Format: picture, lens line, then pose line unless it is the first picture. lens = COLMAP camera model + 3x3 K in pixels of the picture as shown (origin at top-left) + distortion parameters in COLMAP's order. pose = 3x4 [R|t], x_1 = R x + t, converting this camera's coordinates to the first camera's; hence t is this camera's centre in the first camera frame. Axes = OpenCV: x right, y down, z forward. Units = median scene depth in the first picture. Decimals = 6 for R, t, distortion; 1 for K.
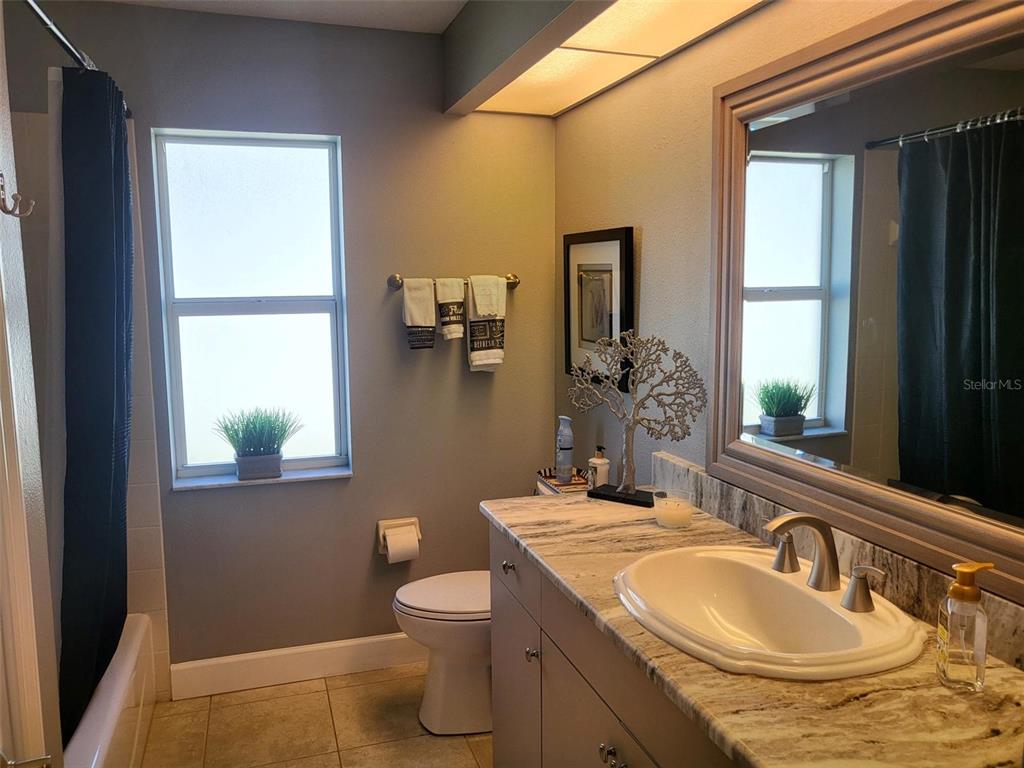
lens RADIAL K [[799.4, 0, 507.4], [0, 799.4, 385.3], [0, 0, 1]] dist [-0.006284, 0.043658]
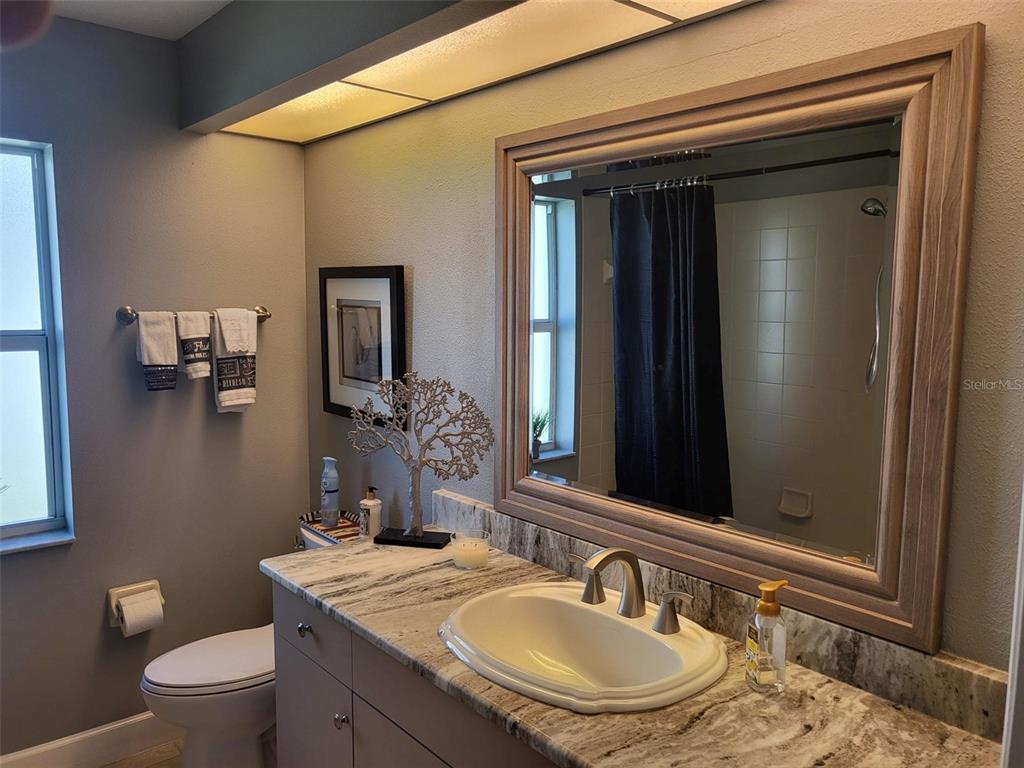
lens RADIAL K [[799.5, 0, 511.7], [0, 799.5, 387.7], [0, 0, 1]] dist [-0.019995, 0.047197]
pose [[0.924056, -0.025339, 0.381416, -0.118488], [0.032744, 0.999380, -0.012934, -0.033283], [-0.380852, 0.024440, 0.924313, 0.039905]]
